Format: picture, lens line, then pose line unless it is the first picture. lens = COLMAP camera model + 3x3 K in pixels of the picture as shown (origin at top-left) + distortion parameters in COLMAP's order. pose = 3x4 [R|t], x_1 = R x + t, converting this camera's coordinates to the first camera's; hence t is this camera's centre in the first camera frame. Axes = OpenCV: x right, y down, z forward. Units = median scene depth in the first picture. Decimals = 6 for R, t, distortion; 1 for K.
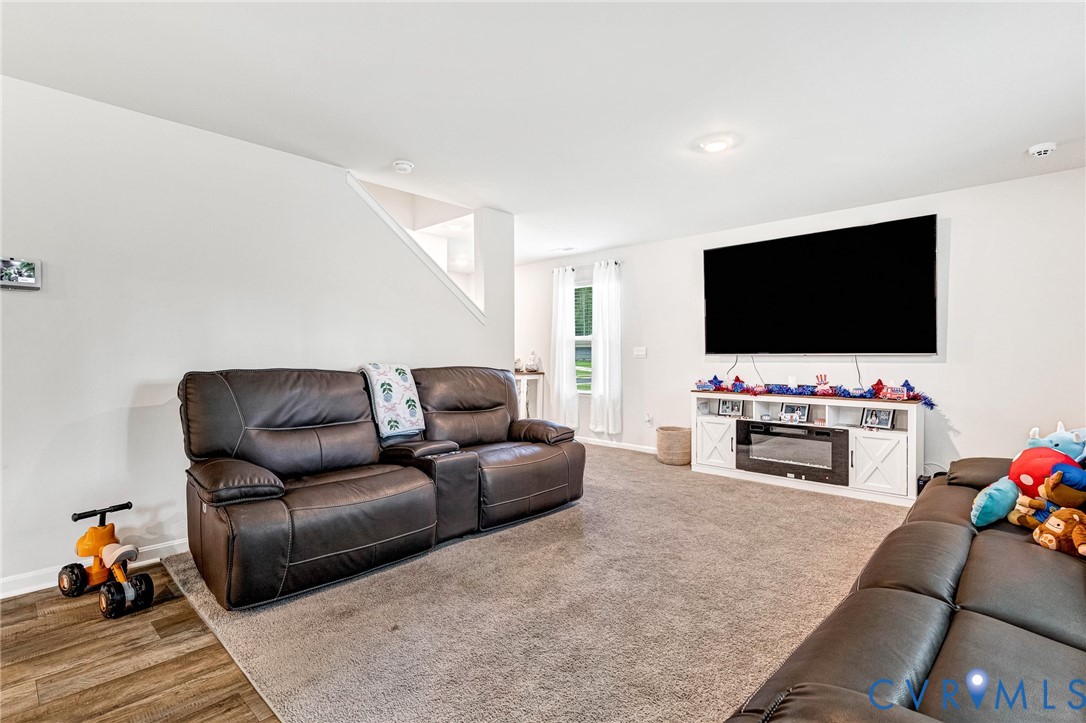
lens RADIAL K [[514.4, 0, 543.1], [0, 514.4, 362.7], [0, 0, 1]] dist [0.005989, 0.000551]
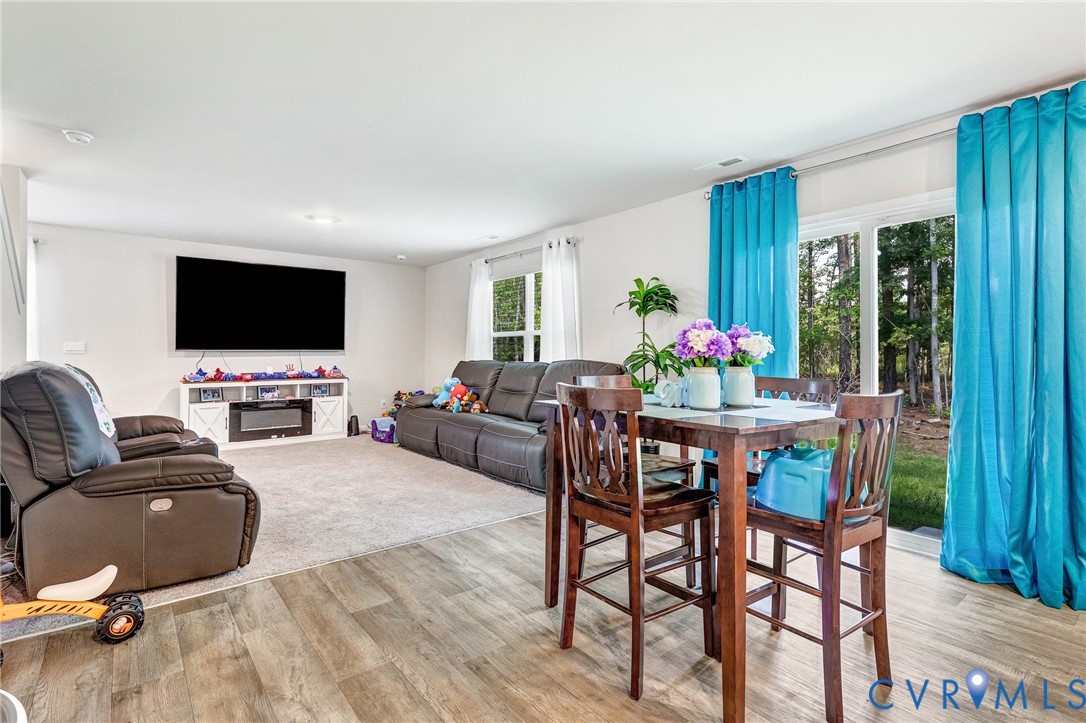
lens RADIAL K [[514.4, 0, 532.7], [0, 514.4, 351.8], [0, 0, 1]] dist [0.005989, 0.000551]
pose [[0.161803, 0.002049, 0.986821, -0.842555], [0.014073, 0.999891, -0.004384, 0.003824], [-0.986723, 0.014597, 0.161756, 0.078580]]
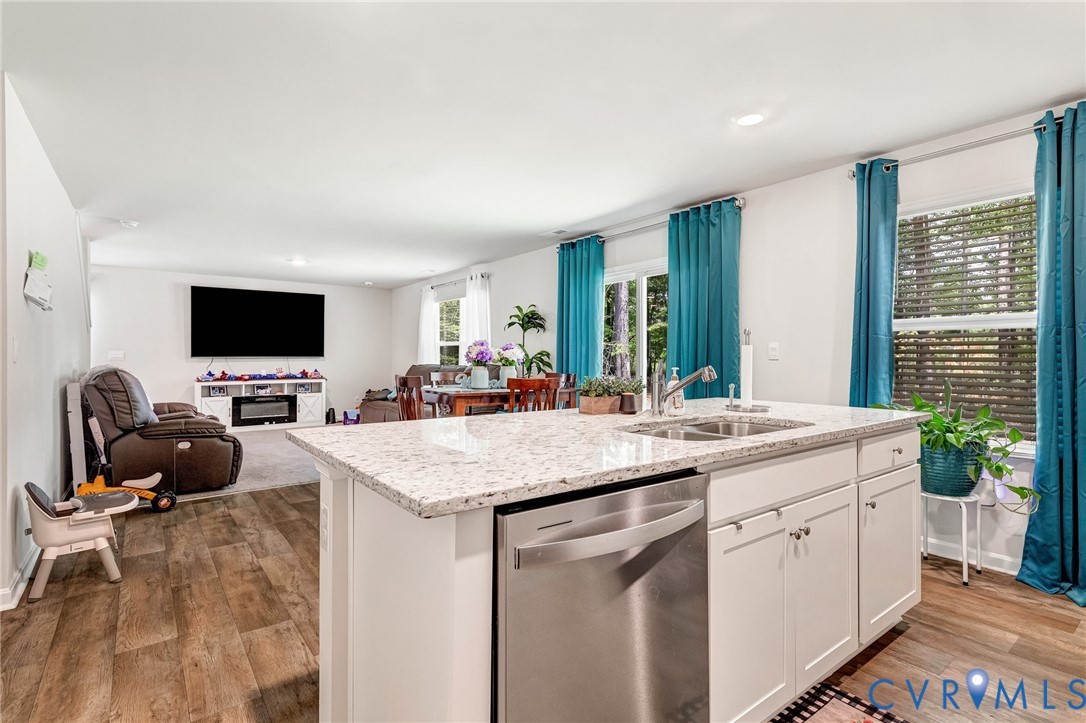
lens RADIAL K [[514.4, 0, 547.1], [0, 514.4, 360.3], [0, 0, 1]] dist [0.005989, 0.000551]
pose [[0.161609, -0.003920, 0.986847, -1.241101], [0.016038, 0.999870, 0.001346, 0.009465], [-0.986724, 0.015609, 0.161651, -0.301569]]
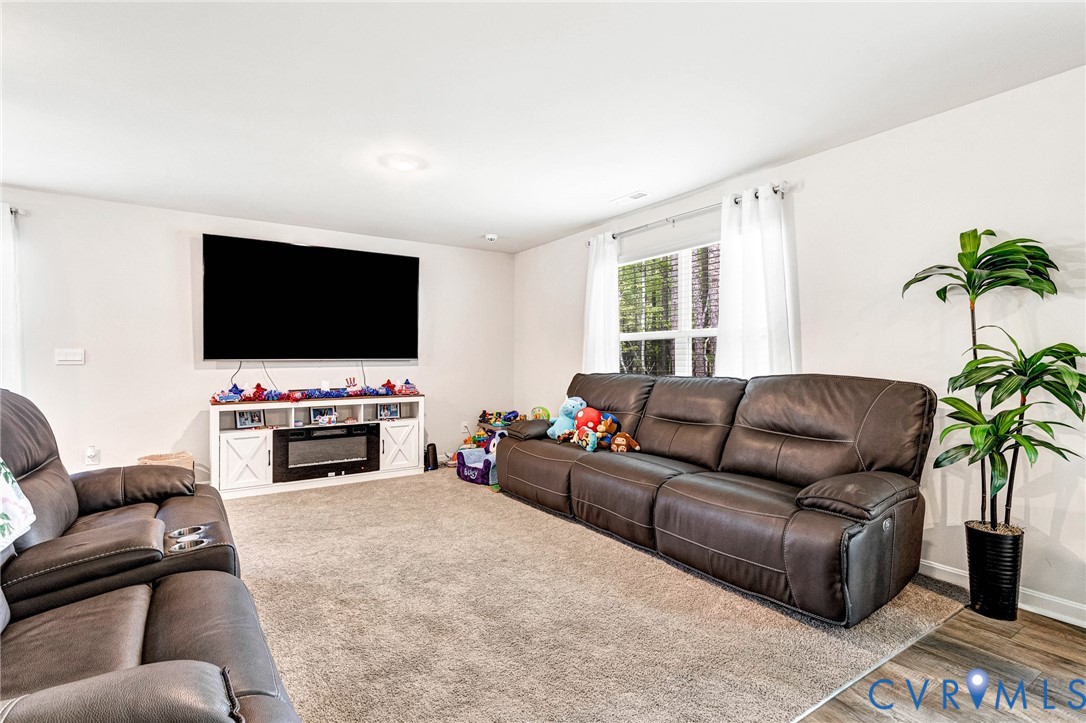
lens RADIAL K [[514.4, 0, 545.2], [0, 514.4, 363.1], [0, 0, 1]] dist [0.005989, 0.000551]
pose [[0.220902, -0.006023, 0.975277, -0.478519], [0.016283, 0.999864, 0.002487, -0.004688], [-0.975160, 0.015331, 0.220970, 0.358502]]
